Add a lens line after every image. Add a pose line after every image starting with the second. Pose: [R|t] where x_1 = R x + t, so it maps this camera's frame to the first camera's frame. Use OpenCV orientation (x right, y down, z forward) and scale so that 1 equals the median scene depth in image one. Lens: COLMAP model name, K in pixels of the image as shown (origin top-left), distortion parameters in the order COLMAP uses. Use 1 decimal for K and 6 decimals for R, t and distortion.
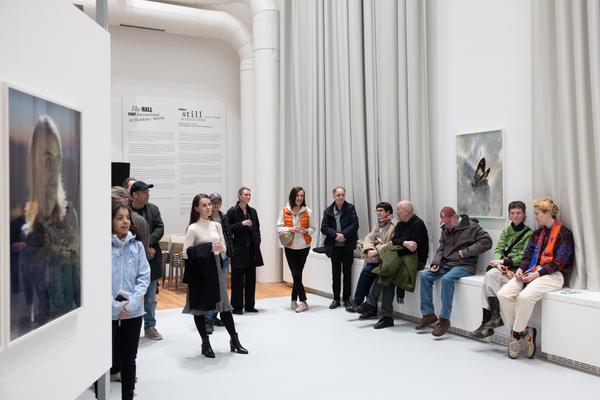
lens RADIAL K [[564.9, 0, 300.7], [0, 564.9, 195.9], [0, 0, 1]] dist [-0.018289, 0.000000]
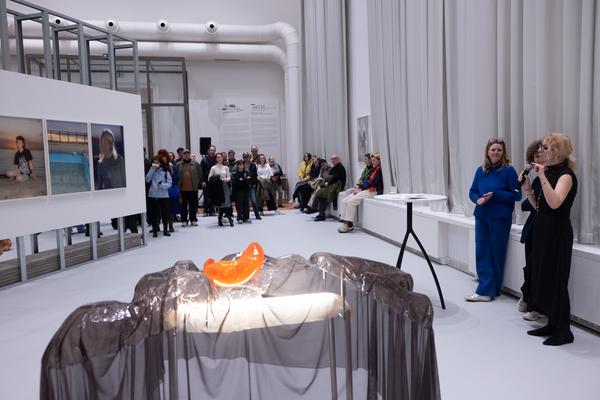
lens RADIAL K [[469.2, 0, 298.8], [0, 469.2, 199.0], [0, 0, 1]] dist [0.005172, 0.002919]
pose [[0.943964, 0.019226, -0.329489, 0.423912], [0.010300, 0.996100, 0.087632, 0.011503], [0.329889, -0.086115, 0.940084, -0.354653]]
